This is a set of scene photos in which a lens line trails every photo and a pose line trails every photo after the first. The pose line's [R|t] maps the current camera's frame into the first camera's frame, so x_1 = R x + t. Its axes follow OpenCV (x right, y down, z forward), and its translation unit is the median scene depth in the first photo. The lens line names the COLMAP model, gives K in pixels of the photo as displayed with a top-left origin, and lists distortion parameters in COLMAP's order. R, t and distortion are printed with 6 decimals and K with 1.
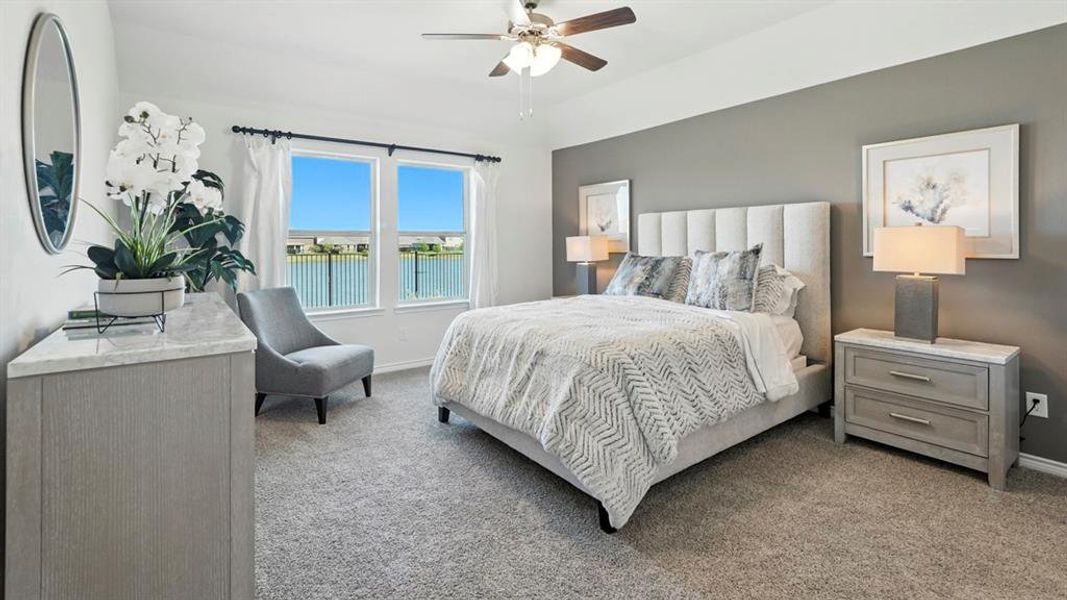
lens RADIAL K [[477.5, 0, 528.2], [0, 477.5, 251.5], [0, 0, 1]] dist [-0.013852, 0.006298]
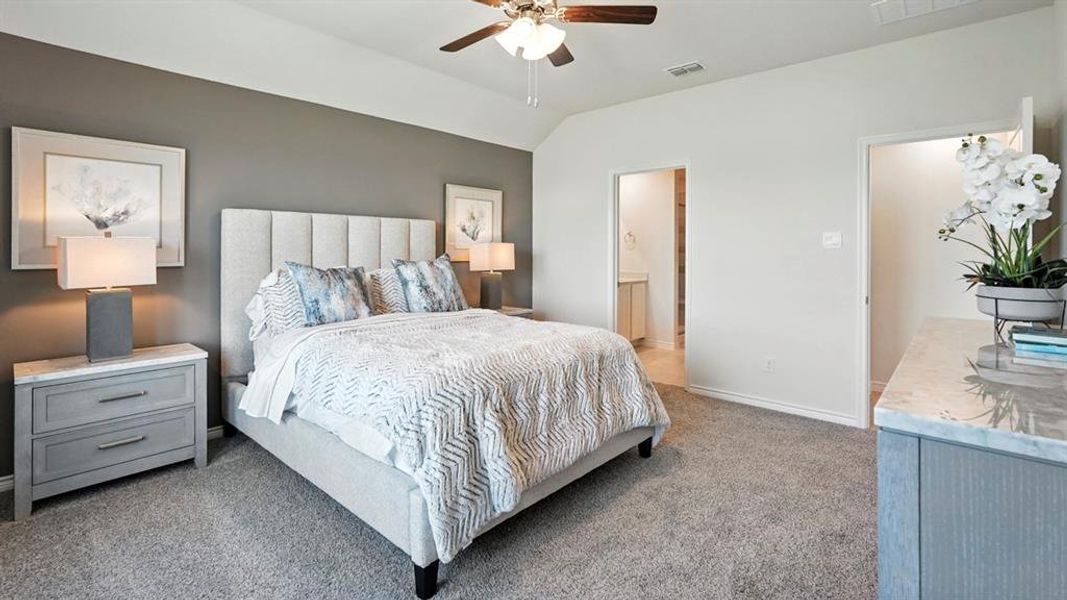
lens RADIAL K [[477.5, 0, 535.3], [0, 477.5, 244.6], [0, 0, 1]] dist [-0.013852, 0.006298]
pose [[-0.203547, 0.020524, 0.978850, -0.601541], [0.016182, 0.999714, -0.017596, -0.009622], [-0.978931, 0.012258, -0.203821, 0.847526]]
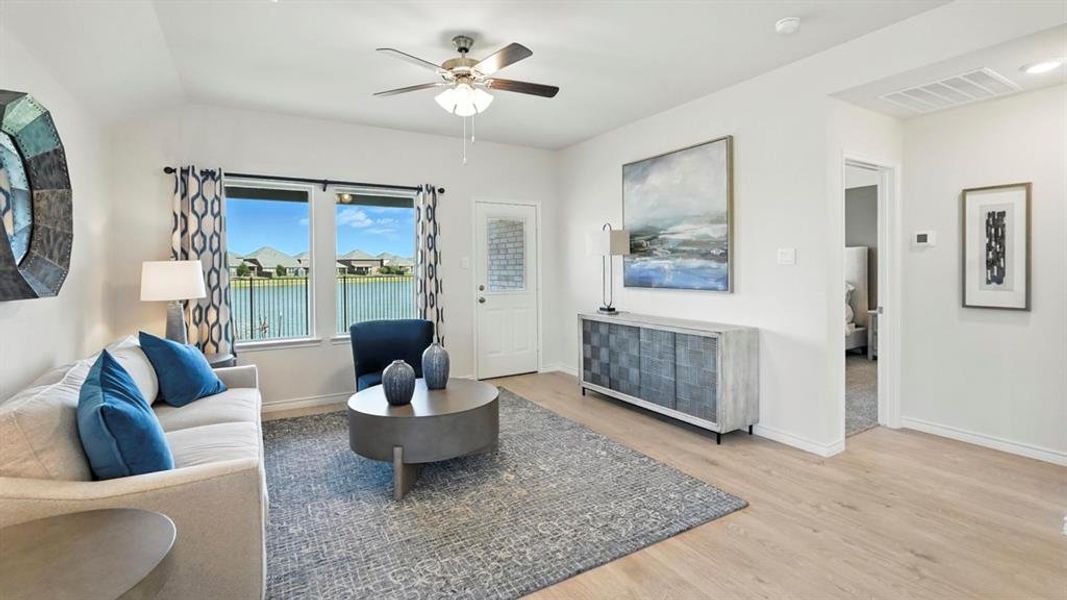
lens RADIAL K [[477.5, 0, 535.9], [0, 477.5, 273.8], [0, 0, 1]] dist [-0.013852, 0.006298]
pose [[0.996084, -0.002056, -0.088389, -0.503658], [0.002242, 0.999995, 0.002009, 0.000675], [0.088385, -0.002199, 0.996084, -0.967467]]
